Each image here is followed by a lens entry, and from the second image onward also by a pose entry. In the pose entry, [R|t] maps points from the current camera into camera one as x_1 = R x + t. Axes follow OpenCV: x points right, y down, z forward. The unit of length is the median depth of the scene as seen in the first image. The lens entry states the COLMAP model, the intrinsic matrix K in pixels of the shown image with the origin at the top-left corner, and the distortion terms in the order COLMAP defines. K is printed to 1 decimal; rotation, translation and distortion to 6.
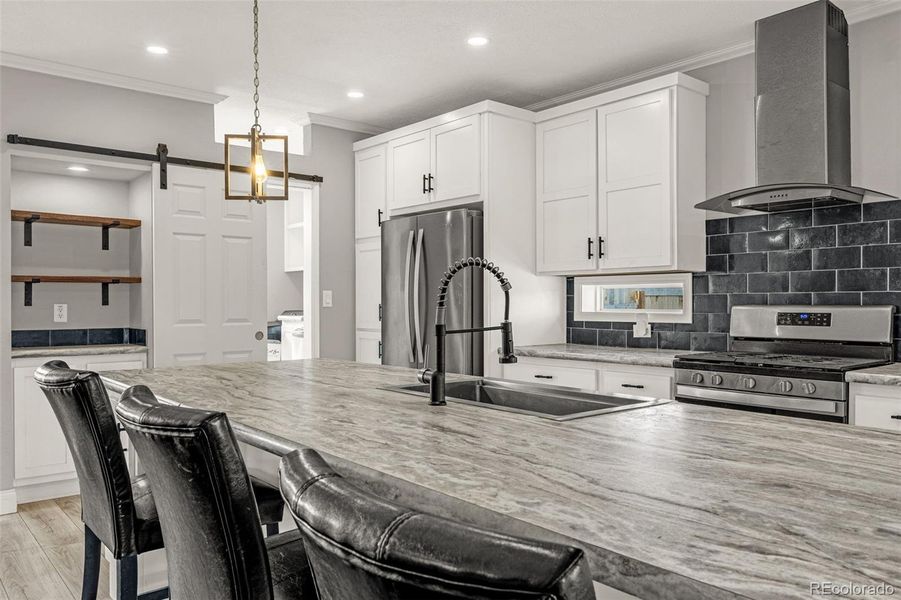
lens RADIAL K [[674.4, 0, 449.3], [0, 674.4, 308.8], [0, 0, 1]] dist [-0.002871, -0.002019]
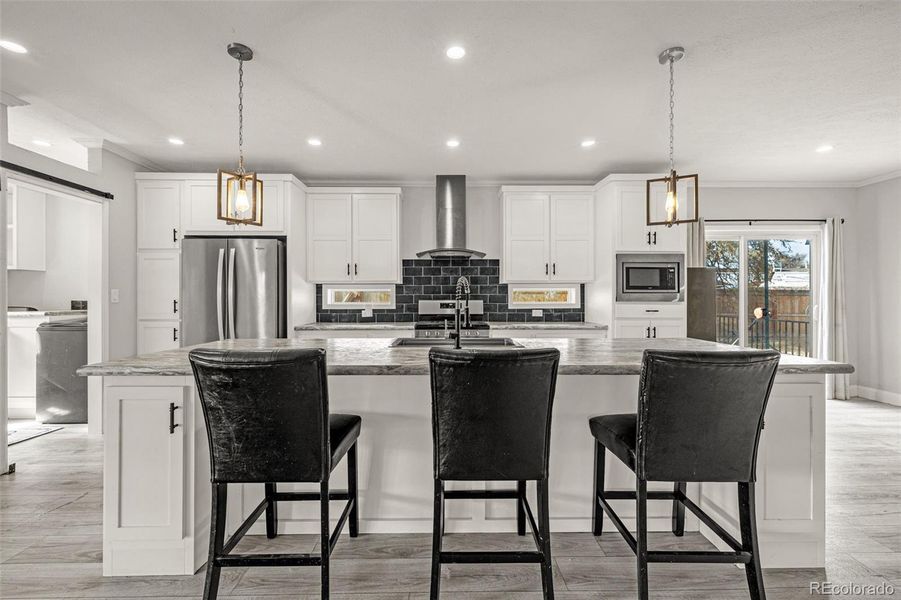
lens RADIAL K [[376.6, 0, 449.3], [0, 376.6, 298.4], [0, 0, 1]] dist [0.001911, -0.000353]
pose [[0.631302, -0.000417, 0.775537, -0.398088], [0.008599, 0.999942, -0.006462, -0.001342], [-0.775490, 0.010748, 0.631269, 0.129832]]
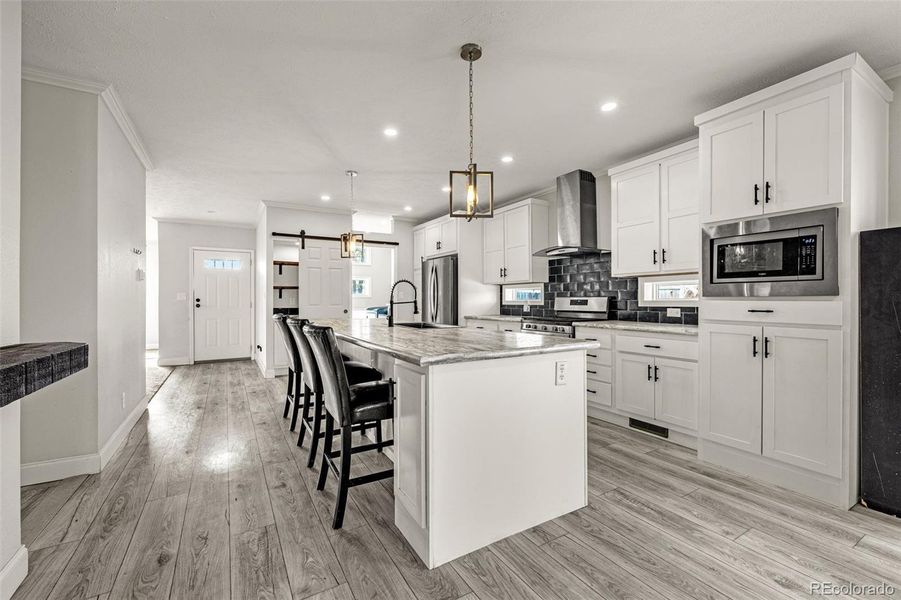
lens RADIAL K [[376.6, 0, 447.9], [0, 376.6, 298.2], [0, 0, 1]] dist [0.001911, -0.000353]
pose [[0.986607, -0.002180, -0.163100, 0.226499], [-0.000212, 0.999893, -0.014650, 0.015588], [0.163114, 0.014489, 0.986501, -0.290982]]
